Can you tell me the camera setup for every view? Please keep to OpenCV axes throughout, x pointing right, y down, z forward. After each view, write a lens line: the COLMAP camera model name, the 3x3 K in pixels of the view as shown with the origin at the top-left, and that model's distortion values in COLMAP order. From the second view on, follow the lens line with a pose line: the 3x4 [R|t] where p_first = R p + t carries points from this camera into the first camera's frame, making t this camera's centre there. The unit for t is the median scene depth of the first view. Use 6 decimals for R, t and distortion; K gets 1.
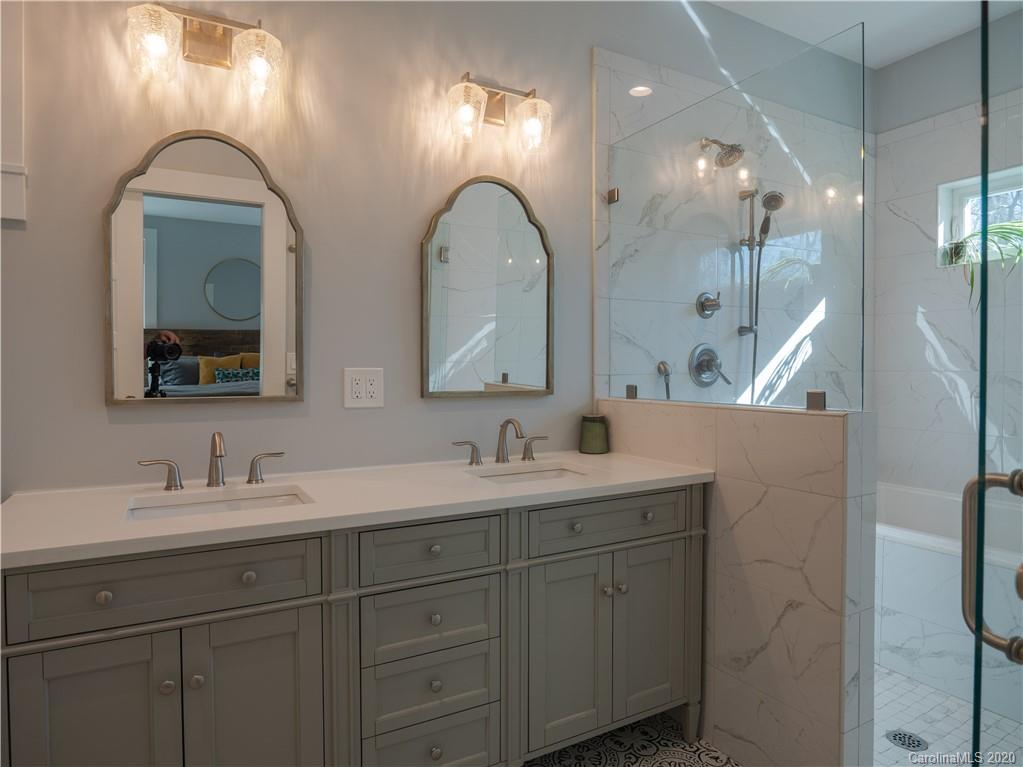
lens RADIAL K [[621.4, 0, 511.5], [0, 621.4, 383.5], [0, 0, 1]] dist [-0.026202, 0.003634]
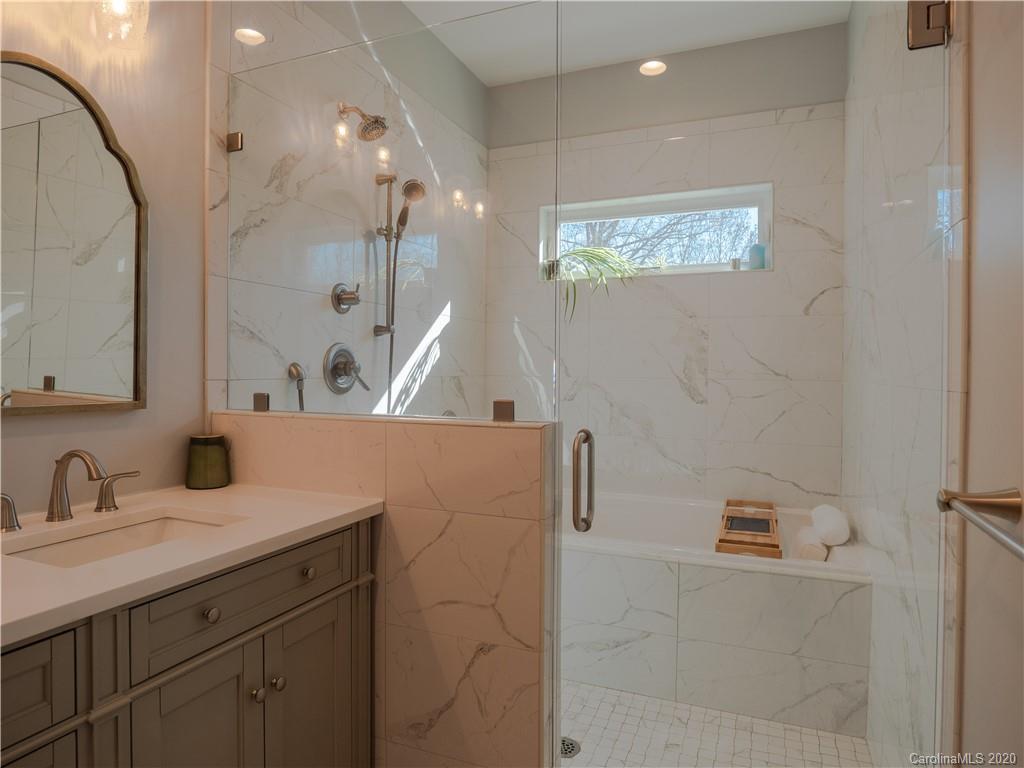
lens RADIAL K [[622.0, 0, 512.0], [0, 622.0, 384.0], [0, 0, 1]] dist [-0.026202, 0.003634]
pose [[0.790261, -0.002288, 0.612766, -0.029024], [0.004221, 0.999990, -0.001711, -0.006225], [-0.612756, 0.003938, 0.790262, 0.203285]]
